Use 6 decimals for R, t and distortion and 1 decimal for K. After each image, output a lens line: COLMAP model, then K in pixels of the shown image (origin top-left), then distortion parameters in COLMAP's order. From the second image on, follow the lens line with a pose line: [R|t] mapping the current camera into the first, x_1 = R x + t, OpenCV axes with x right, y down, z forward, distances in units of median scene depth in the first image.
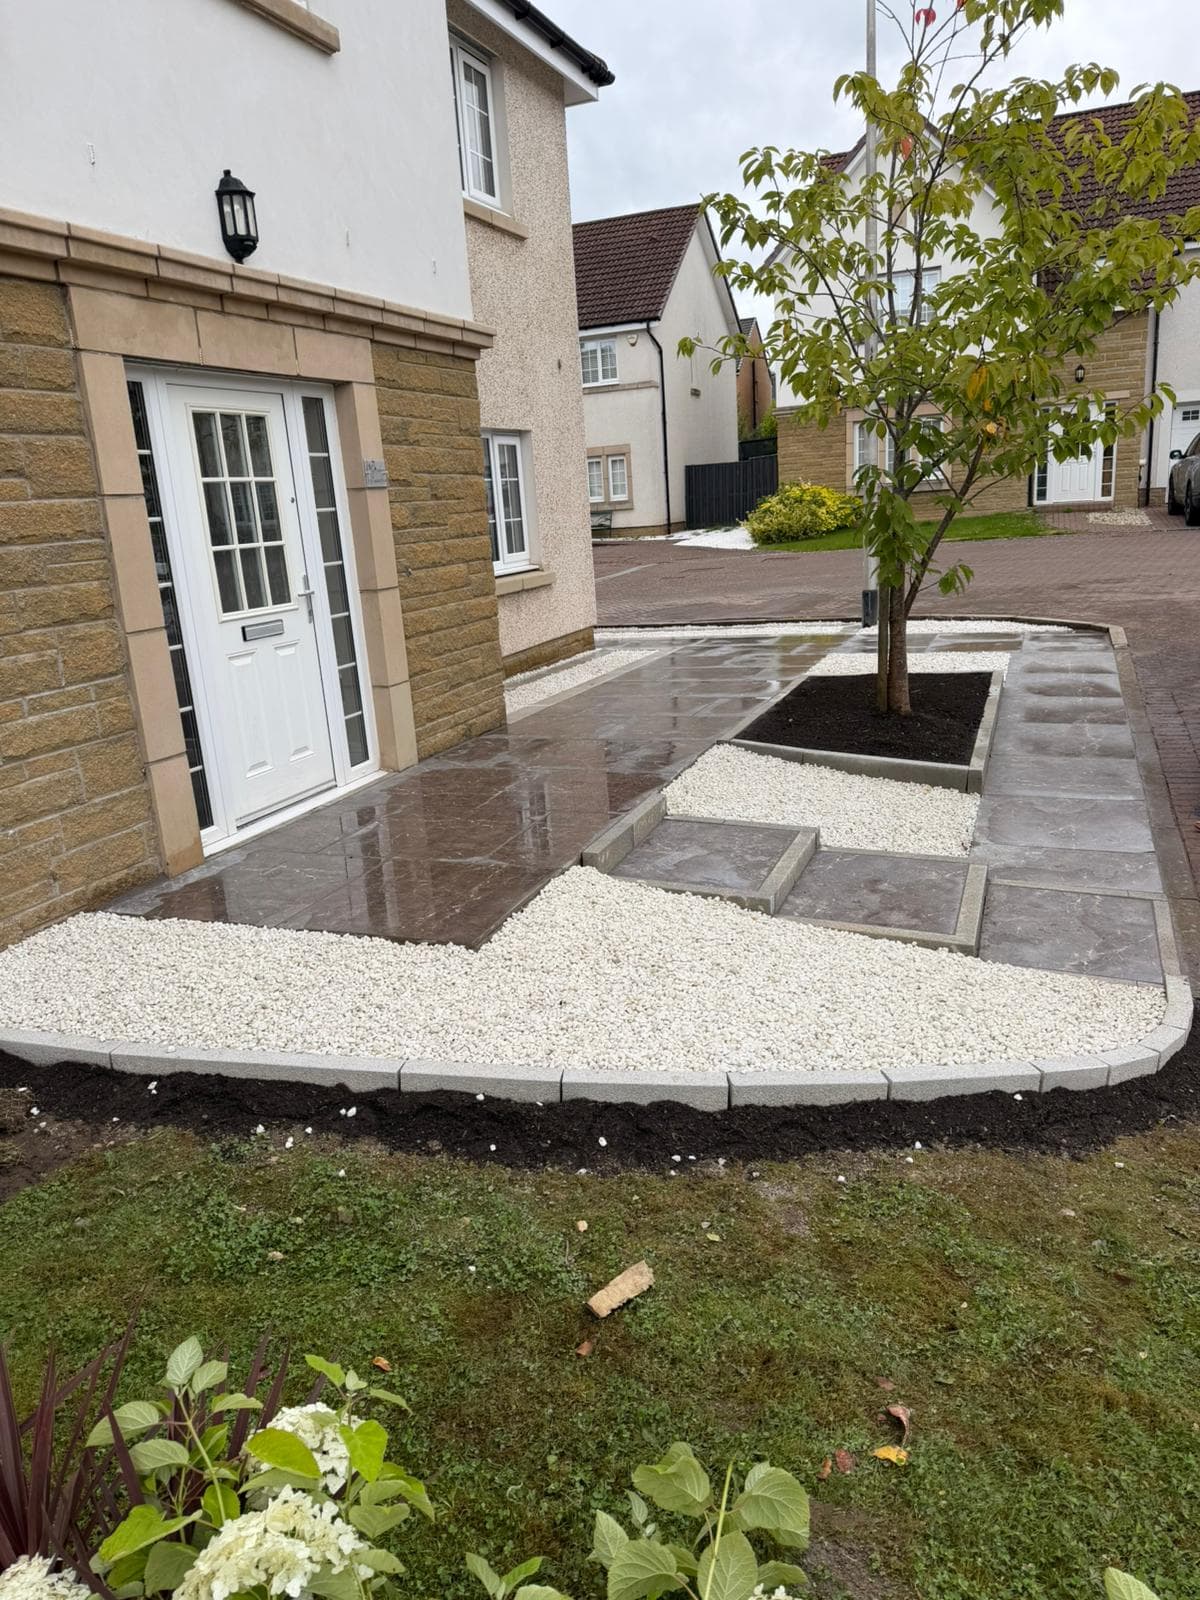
lens RADIAL K [[1134.5, 0, 600.0], [0, 1134.5, 800.0], [0, 0, 1]] dist [0.064867, -0.079821]
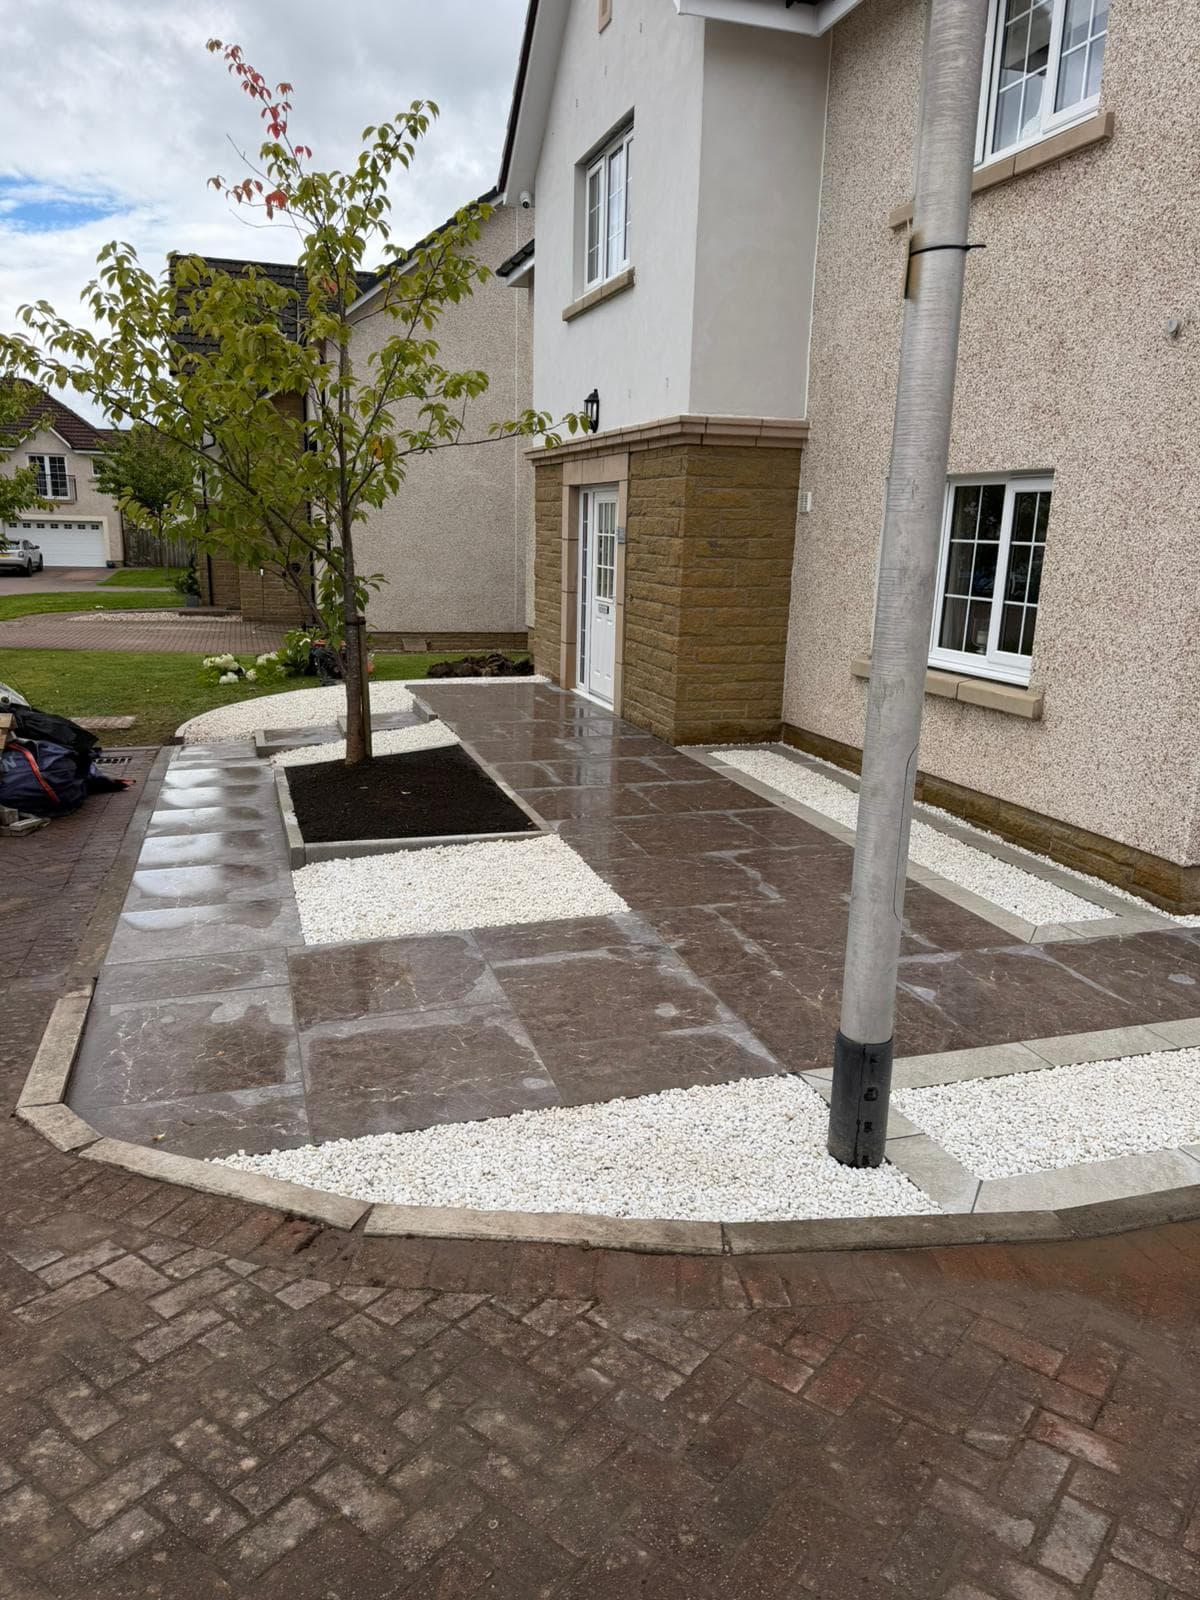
lens RADIAL K [[1134.5, 0, 600.0], [0, 1134.5, 800.0], [0, 0, 1]] dist [0.064867, -0.079821]
pose [[-0.772135, 0.151041, -0.617247, 0.568075], [-0.176346, 0.882259, 0.436488, -0.413397], [0.610499, 0.445877, -0.654588, 1.405562]]
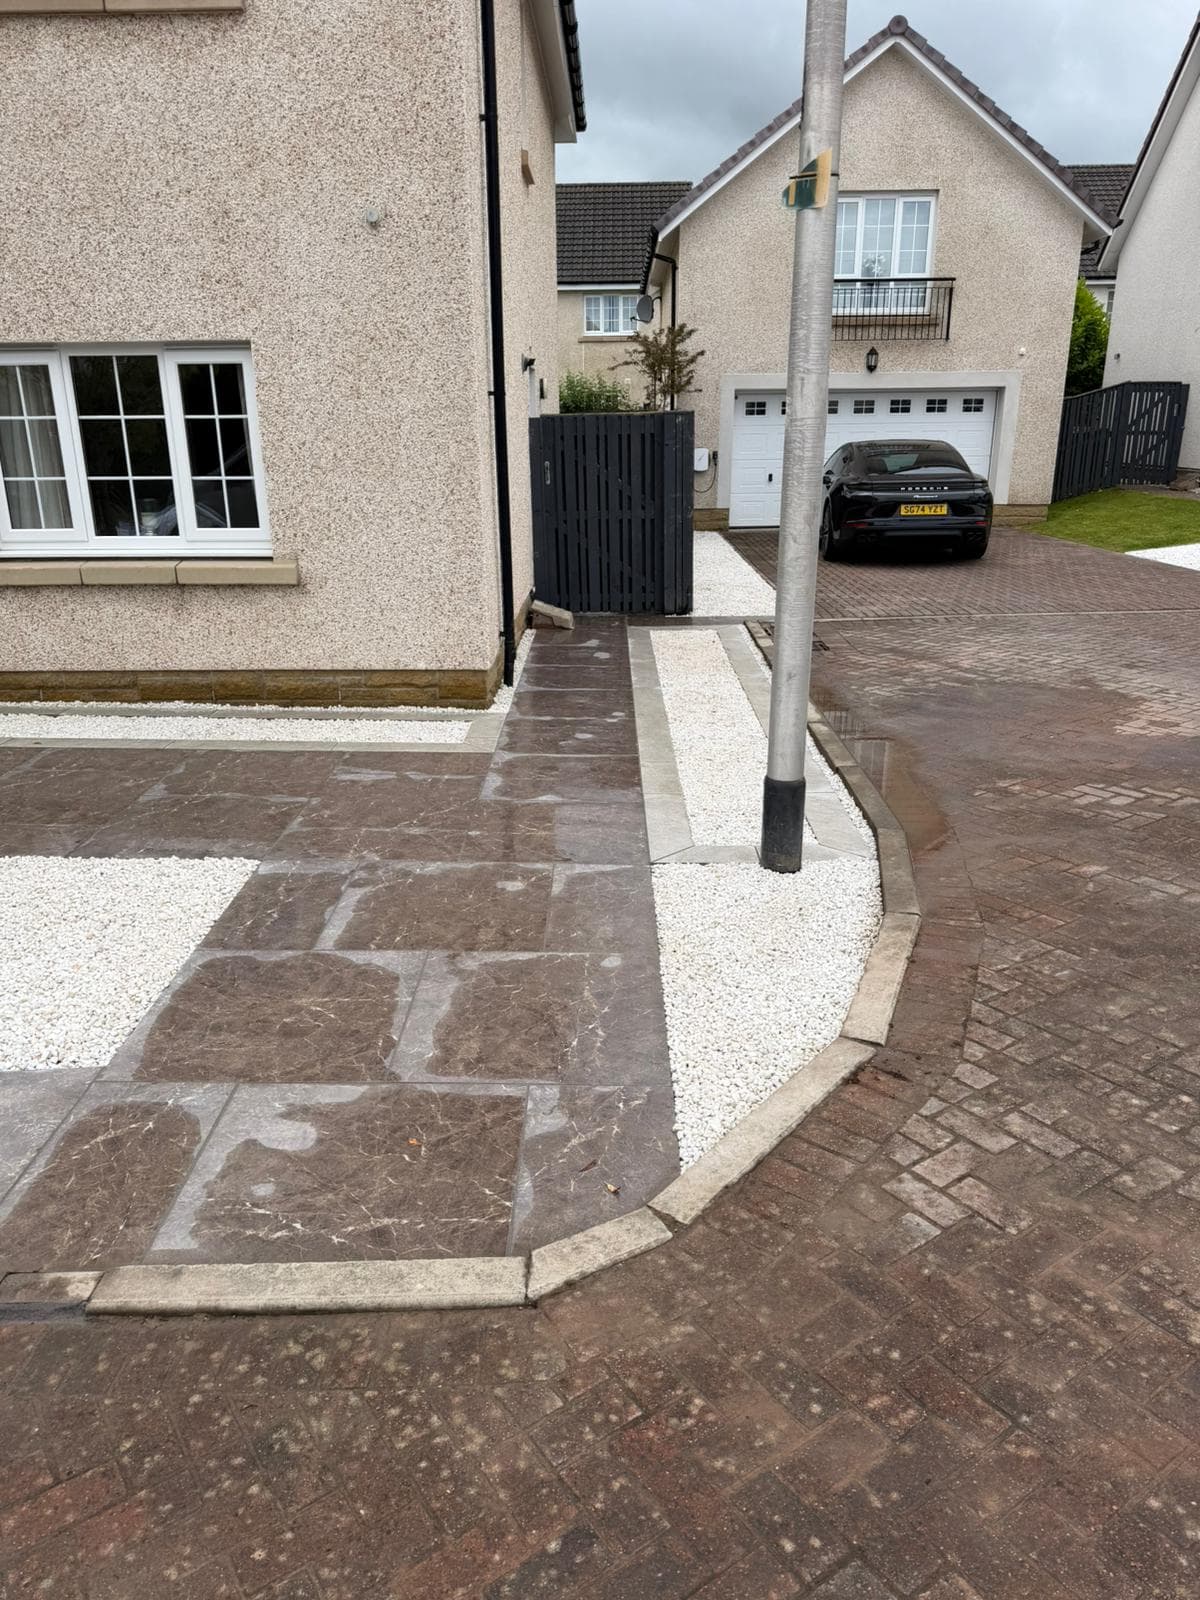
lens RADIAL K [[1134.5, 0, 600.0], [0, 1134.5, 800.0], [0, 0, 1]] dist [0.064867, -0.079821]
pose [[0.368097, 0.306876, -0.877685, 0.686940], [-0.242334, 0.943002, 0.228080, -0.291085], [0.897652, 0.128738, 0.421483, 0.992715]]
